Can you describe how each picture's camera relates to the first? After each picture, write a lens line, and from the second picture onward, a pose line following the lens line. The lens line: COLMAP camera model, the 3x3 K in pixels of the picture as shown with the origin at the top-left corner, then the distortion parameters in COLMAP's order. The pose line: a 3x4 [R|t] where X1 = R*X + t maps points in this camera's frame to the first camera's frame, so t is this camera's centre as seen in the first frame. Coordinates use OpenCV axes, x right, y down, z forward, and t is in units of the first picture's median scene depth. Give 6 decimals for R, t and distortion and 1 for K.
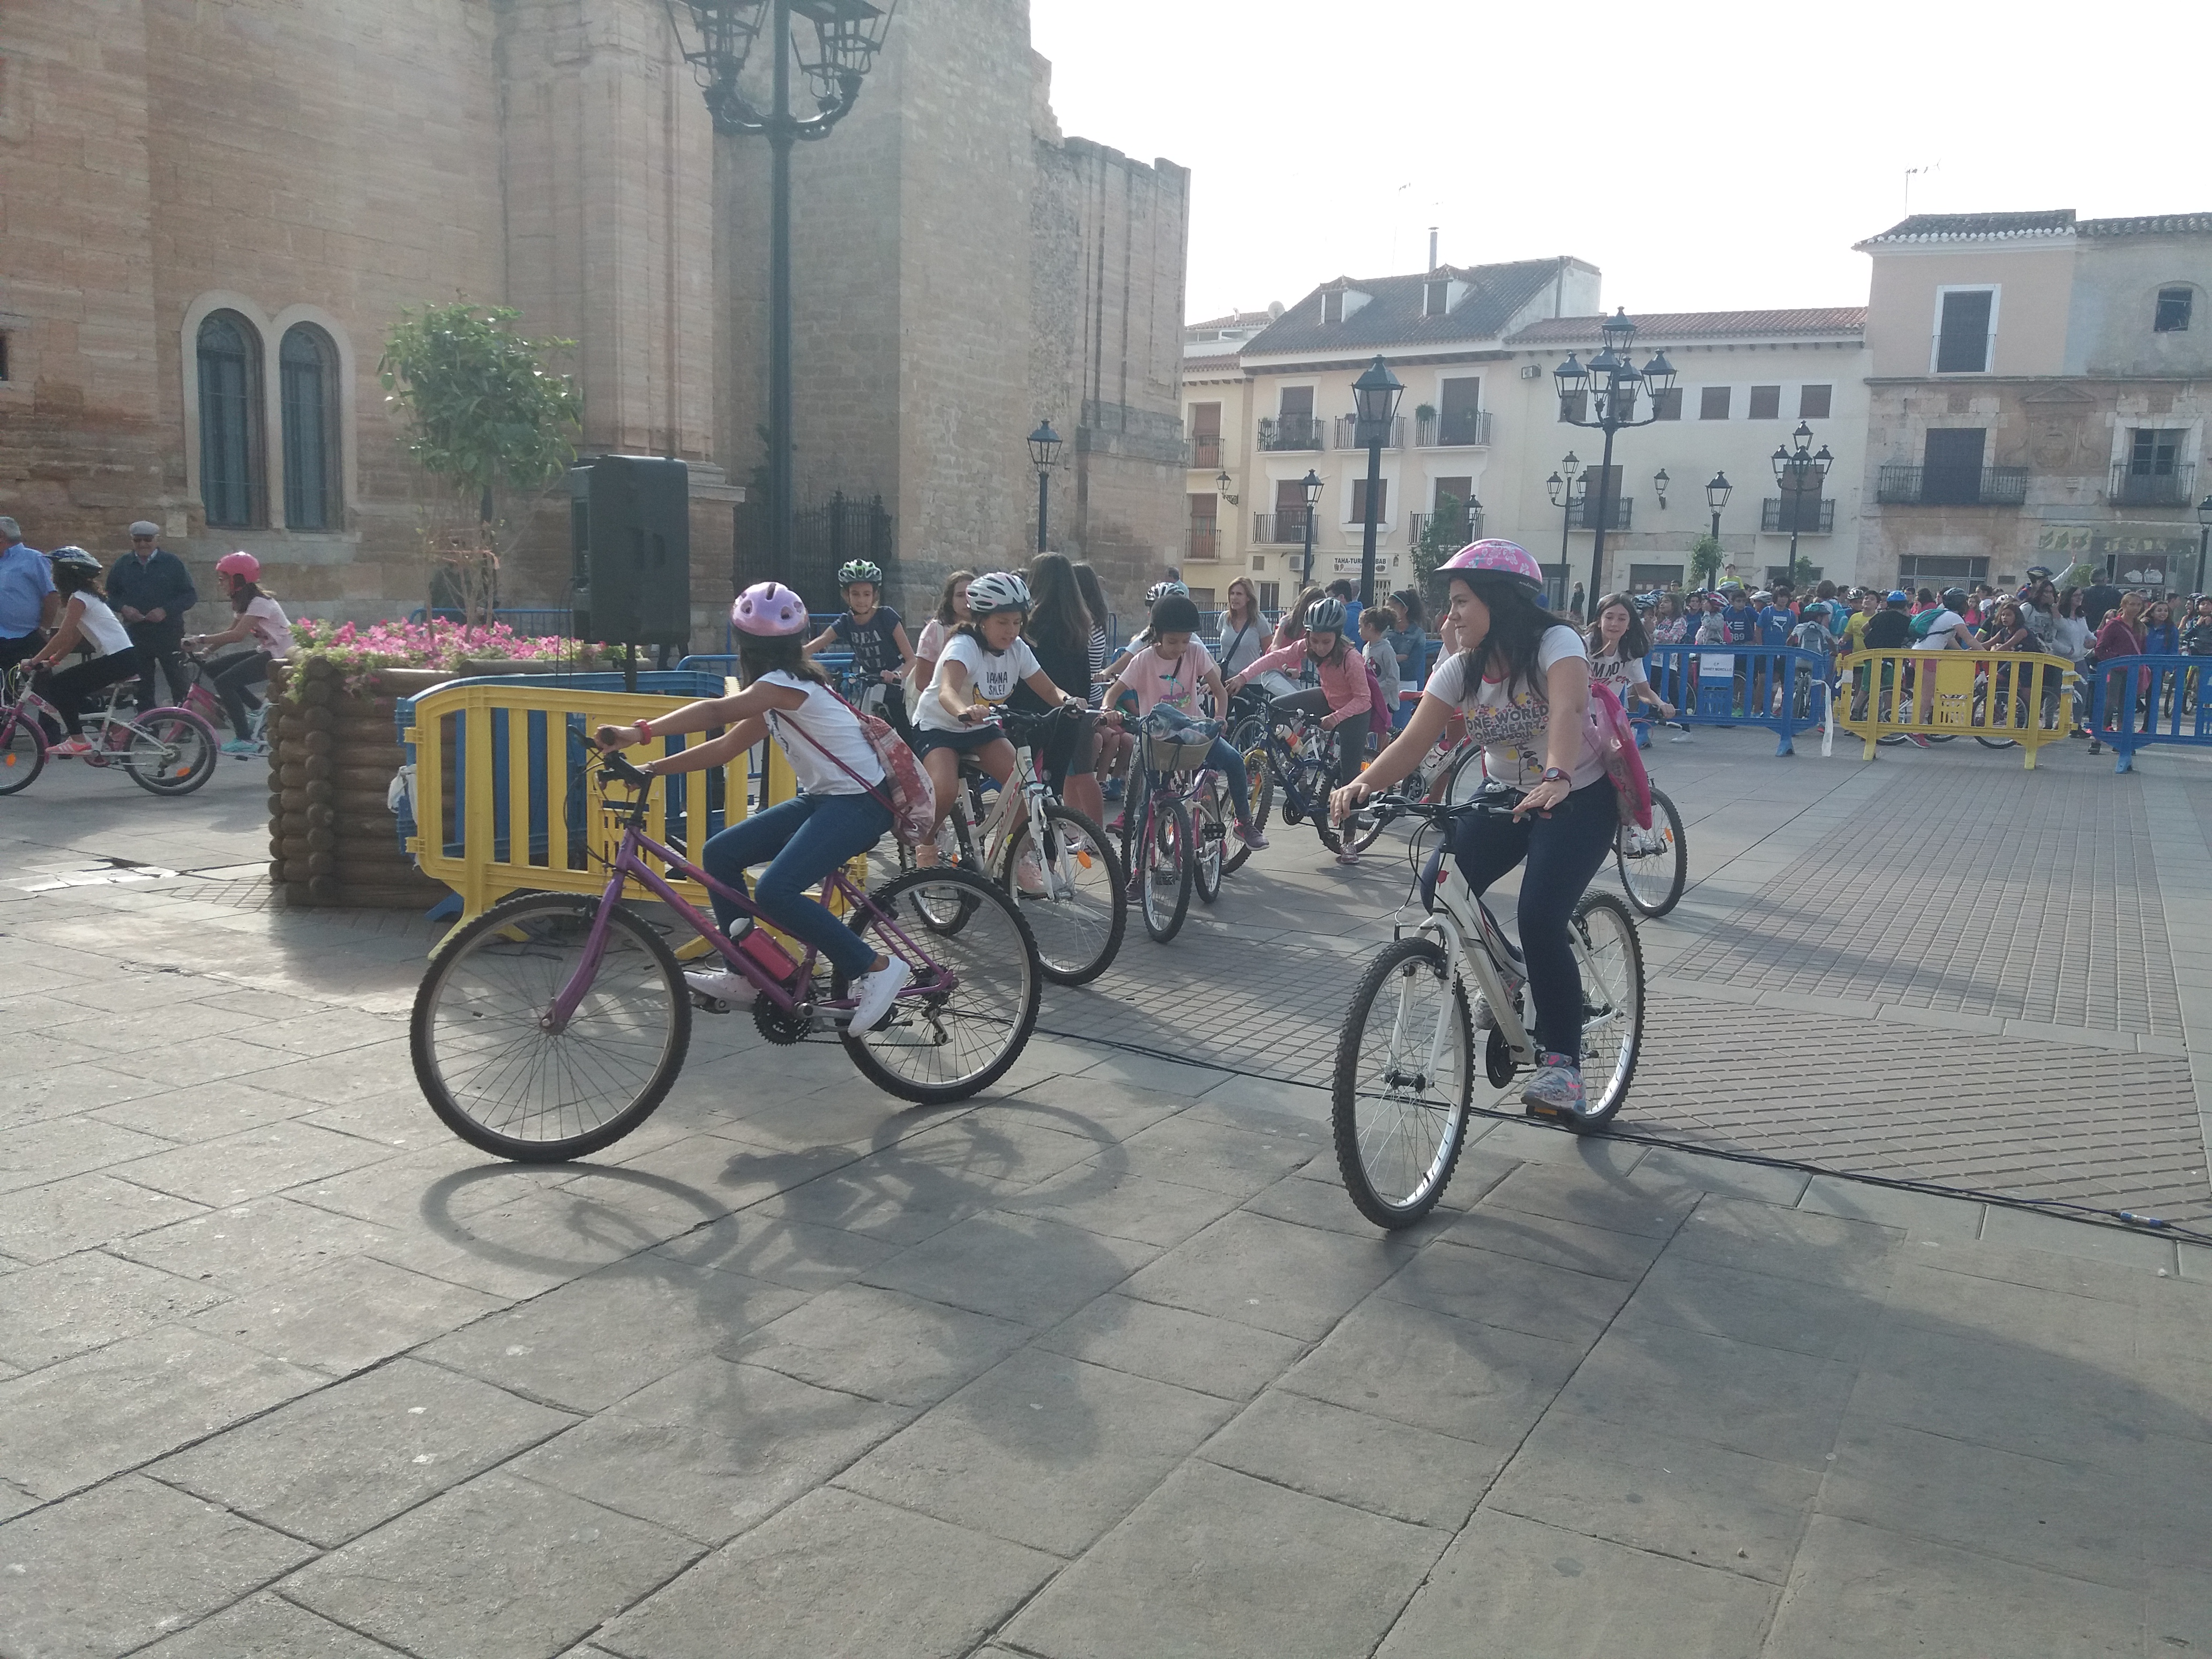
lens RADIAL K [[1899.4, 0, 1111.4], [0, 1899.4, 868.9], [0, 0, 1]] dist [0.006241, -0.032076]
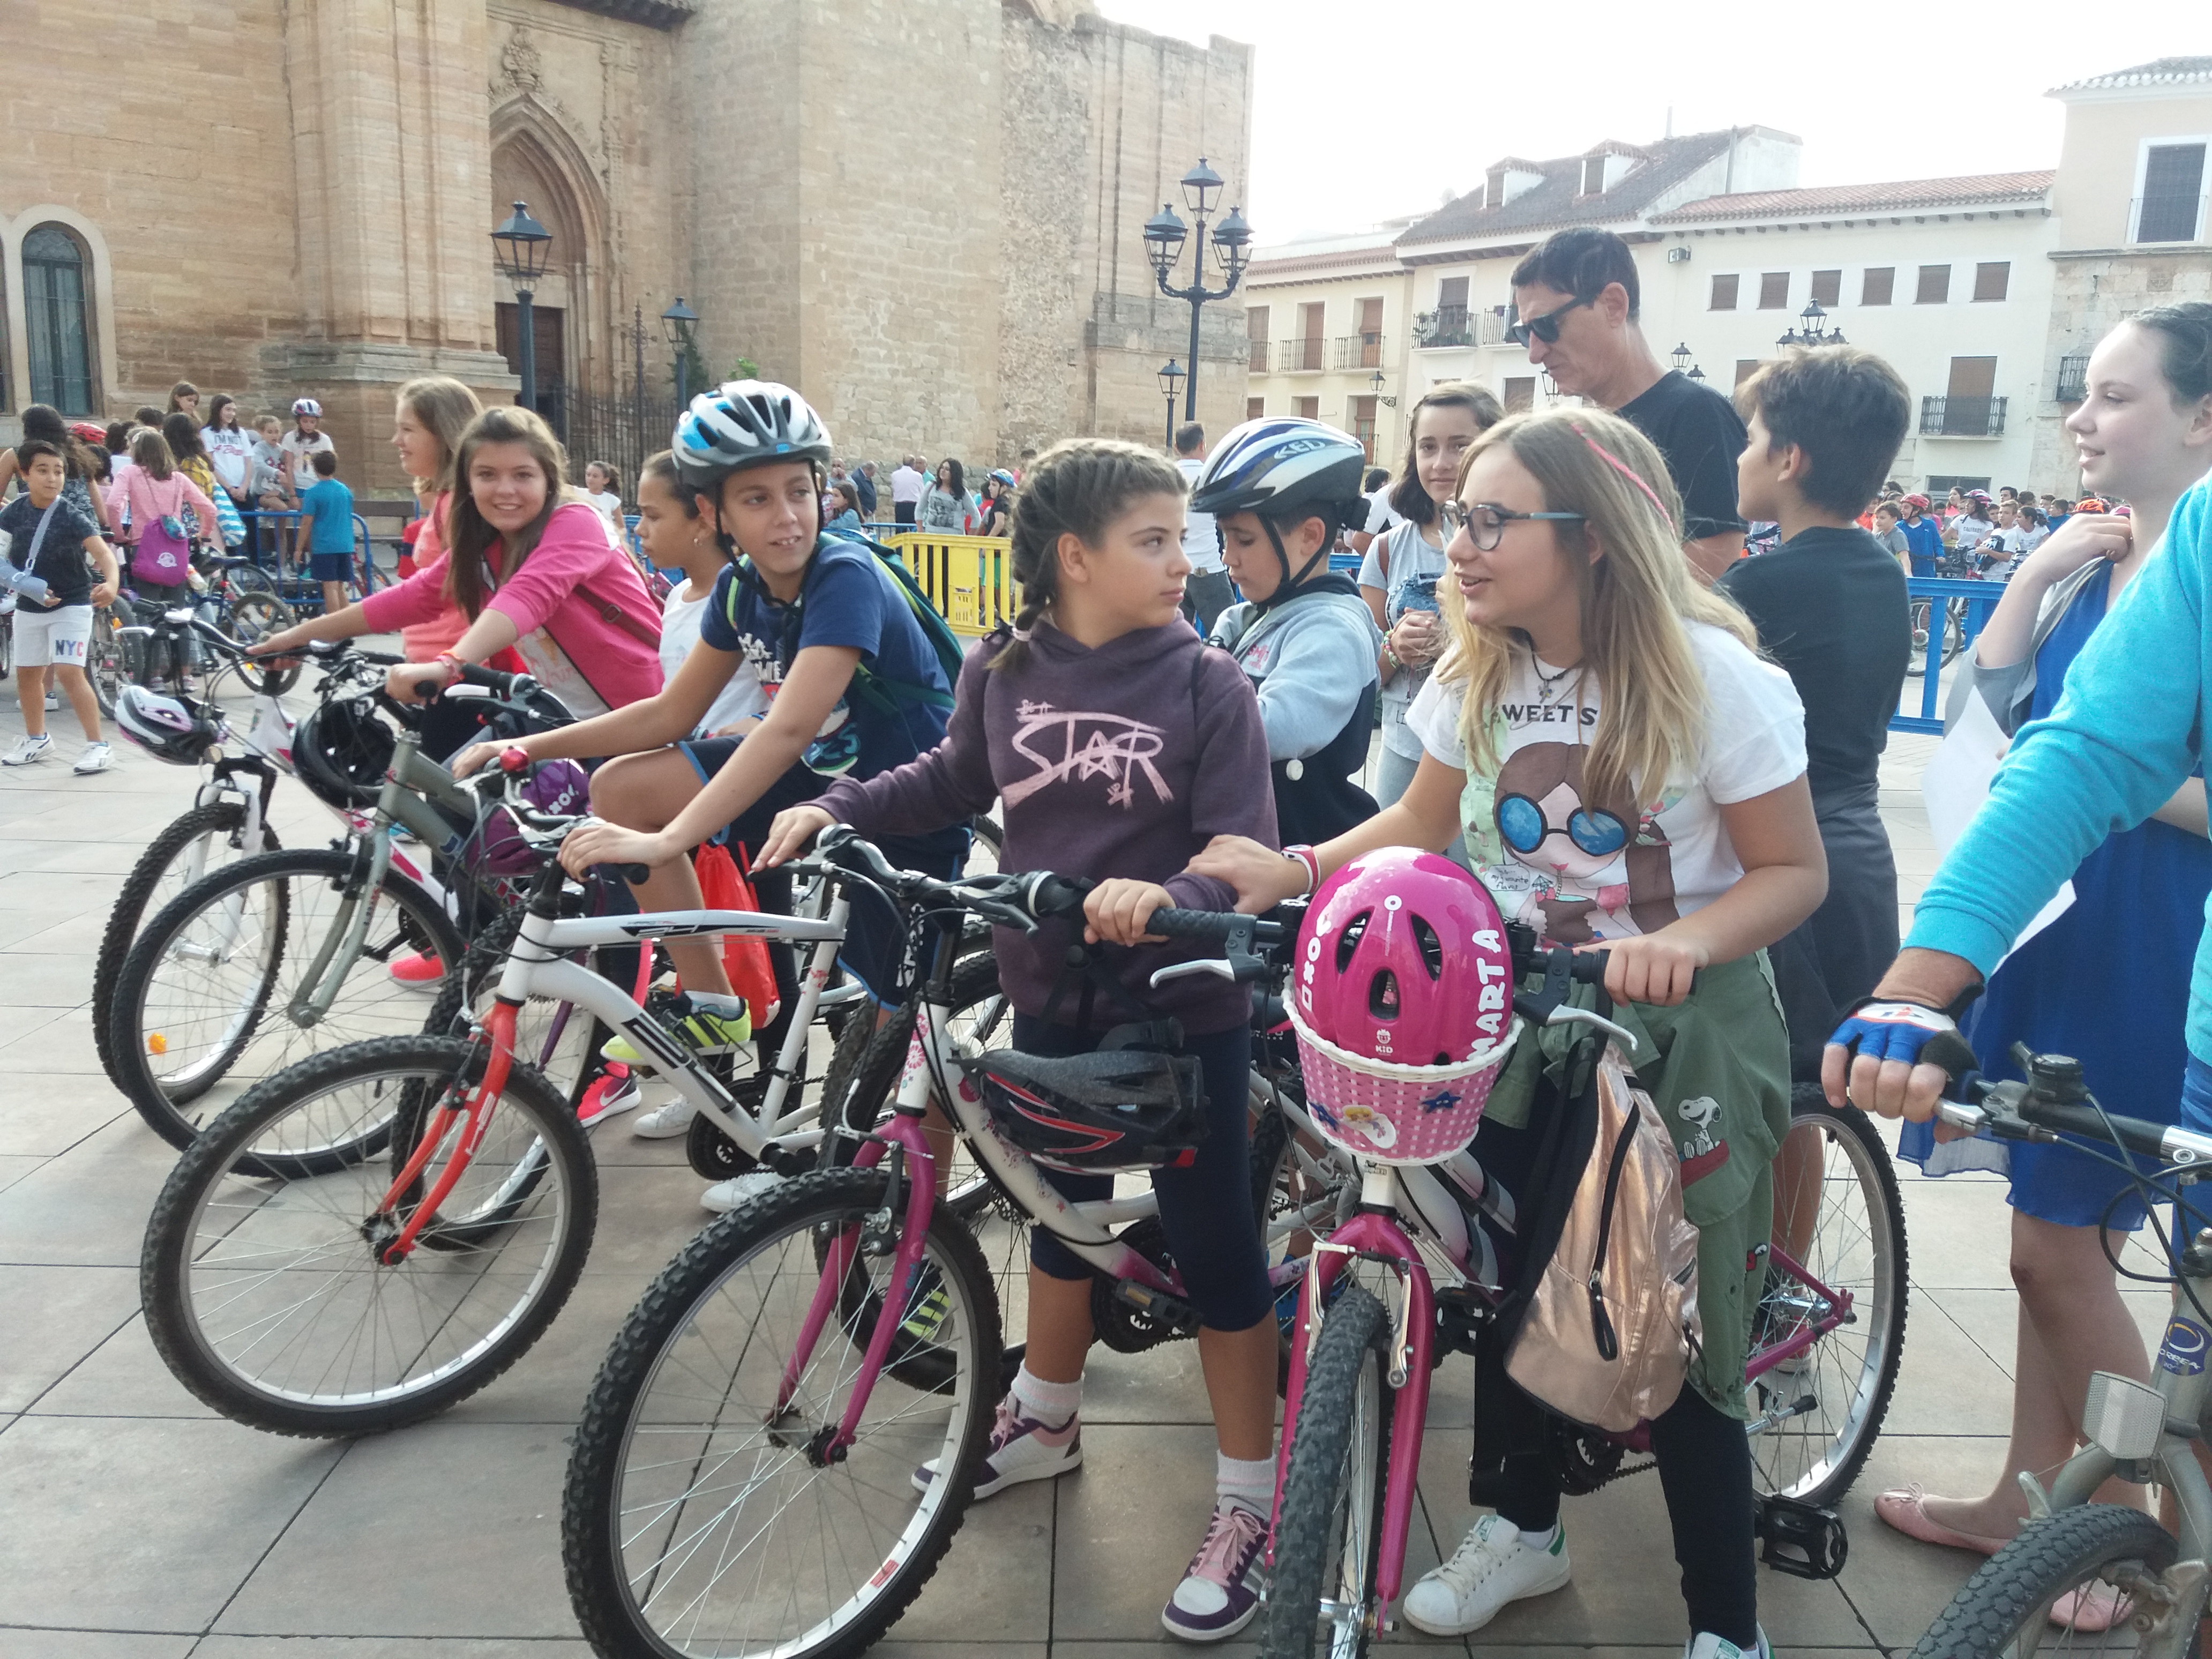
lens RADIAL K [[1899.4, 0, 1111.4], [0, 1899.4, 868.9], [0, 0, 1]] dist [0.006241, -0.032076]
pose [[0.962659, 0.060672, -0.263832, 0.241655], [-0.049835, 0.997623, 0.047580, -0.001516], [0.266091, -0.032655, 0.963395, 0.060107]]
